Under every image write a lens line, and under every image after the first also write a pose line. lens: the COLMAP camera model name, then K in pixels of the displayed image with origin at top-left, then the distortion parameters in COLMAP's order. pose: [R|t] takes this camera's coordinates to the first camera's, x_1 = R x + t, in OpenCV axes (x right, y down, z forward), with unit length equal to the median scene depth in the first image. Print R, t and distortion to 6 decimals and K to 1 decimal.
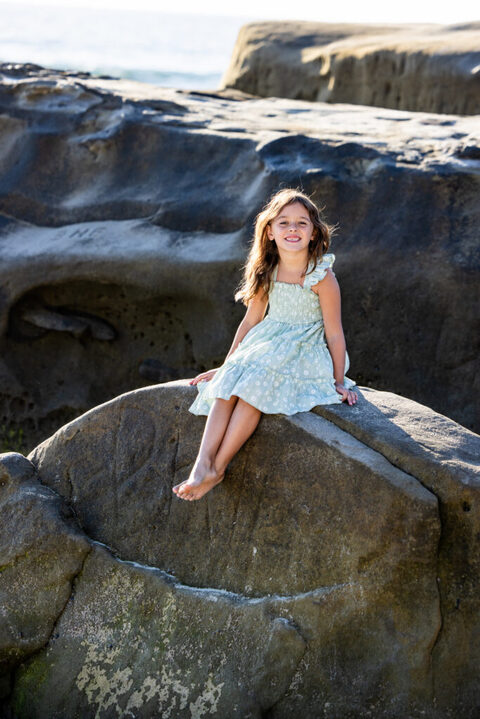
lens RADIAL K [[2531.5, 0, 264.4], [0, 2531.5, 370.4], [0, 0, 1]] dist [-0.043952, 0.000000]
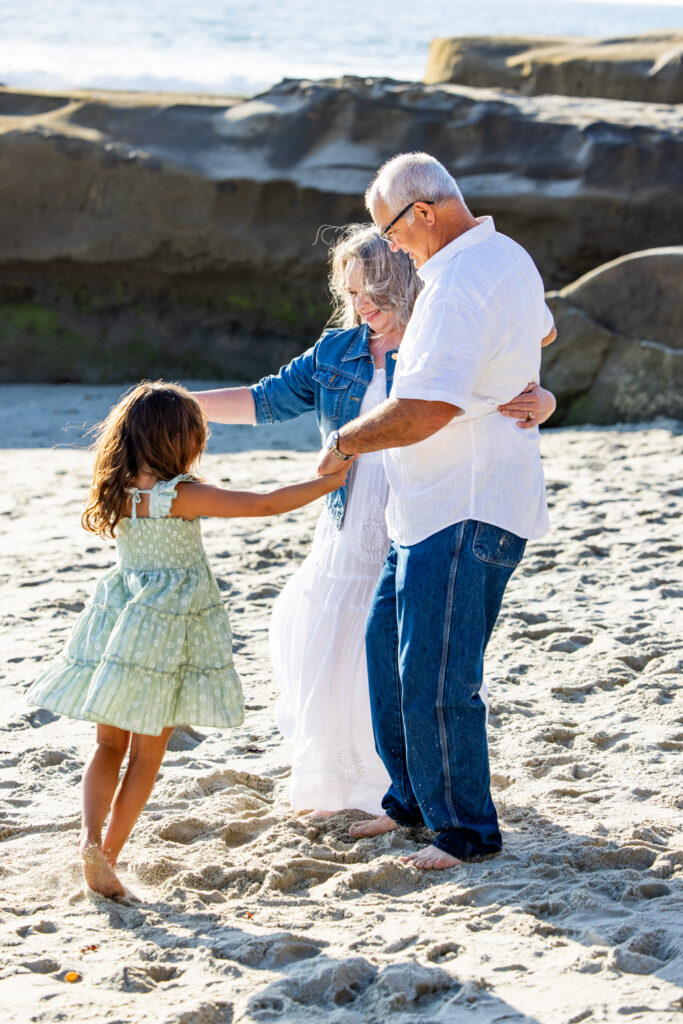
lens RADIAL K [[2814.5, 0, 340.2], [0, 2814.5, 512.6], [0, 0, 1]] dist [-0.068197, 0.000000]
pose [[0.990816, -0.037899, 0.129797, -0.425681], [0.030852, 0.997961, 0.055880, 0.058432], [-0.131651, -0.051362, 0.989965, -0.858639]]
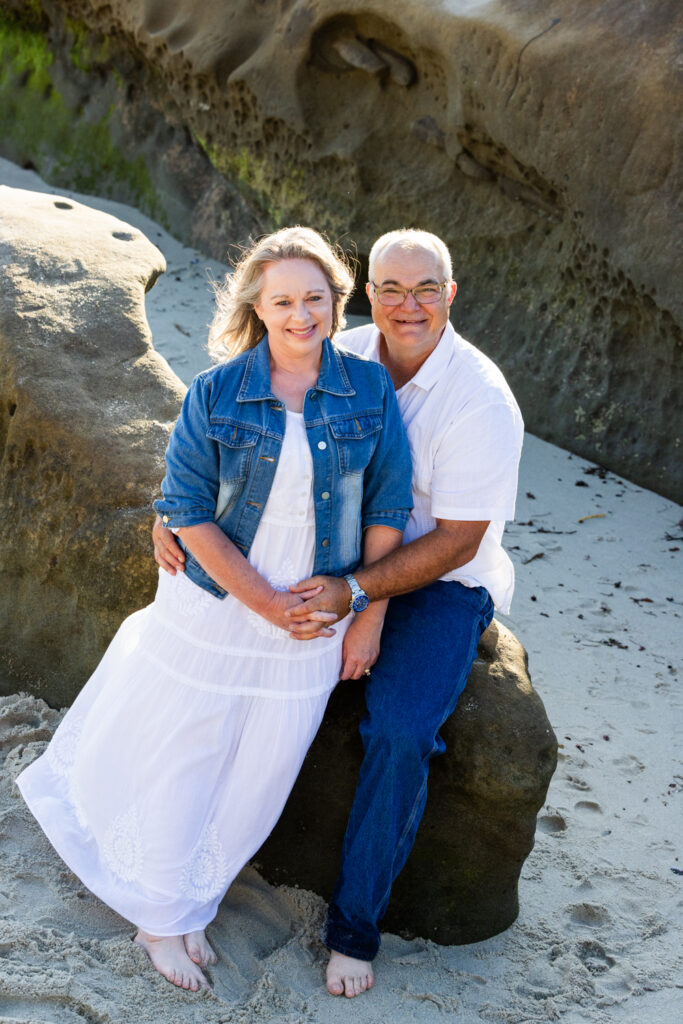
lens RADIAL K [[2530.8, 0, 338.8], [0, 2530.8, 512.3], [0, 0, 1]] dist [-0.035644, 0.000000]
pose [[0.845820, 0.233882, -0.479466, 0.389717], [-0.122645, 0.959949, 0.251905, -0.091746], [0.519179, -0.154262, 0.840628, 0.239097]]
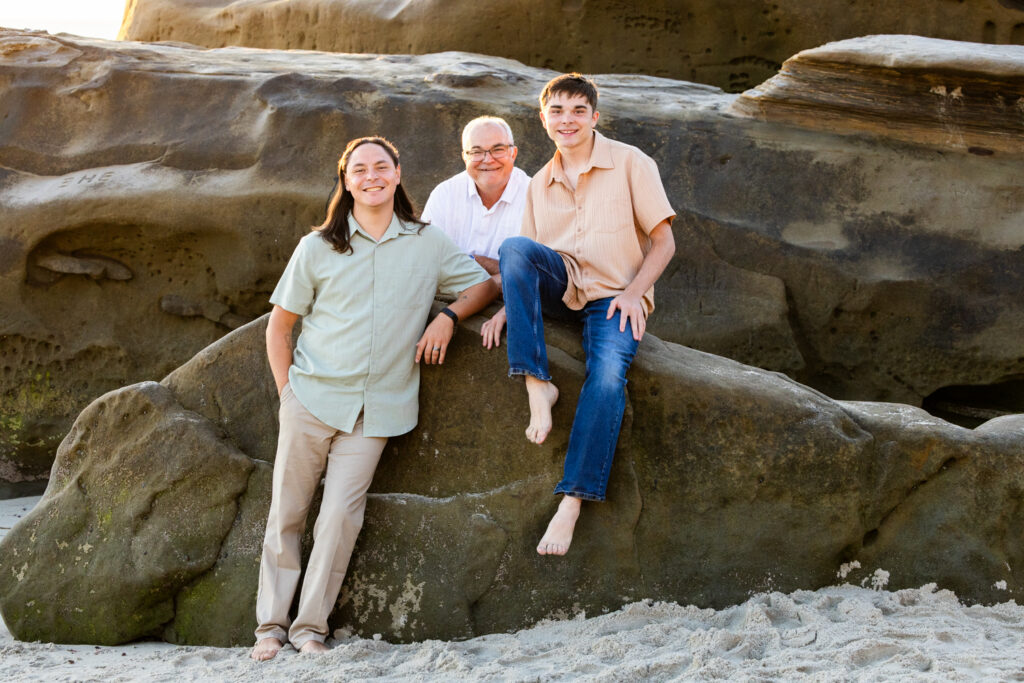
lens RADIAL K [[2250.4, 0, 562.9], [0, 2250.4, 387.8], [0, 0, 1]] dist [-0.154277, 0.000000]
pose [[0.963218, -0.075333, 0.257945, -0.133994], [0.067602, 0.996961, 0.038723, 0.009141], [-0.260079, -0.019861, 0.965383, 0.072383]]
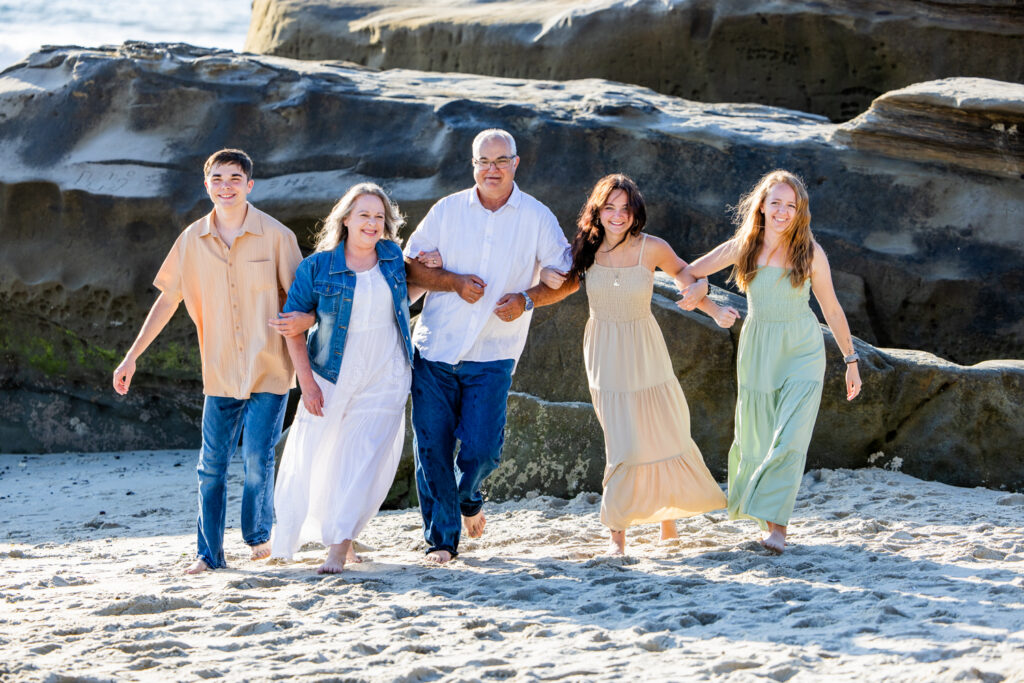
lens RADIAL K [[3605.3, 0, 510.6], [0, 3605.3, 344.1], [0, 0, 1]] dist [-0.043952, 0.000000]
pose [[0.975448, -0.035907, 0.217281, -0.373717], [0.040515, 0.999038, -0.016787, 0.062079], [-0.216469, 0.025178, 0.975965, -0.784189]]
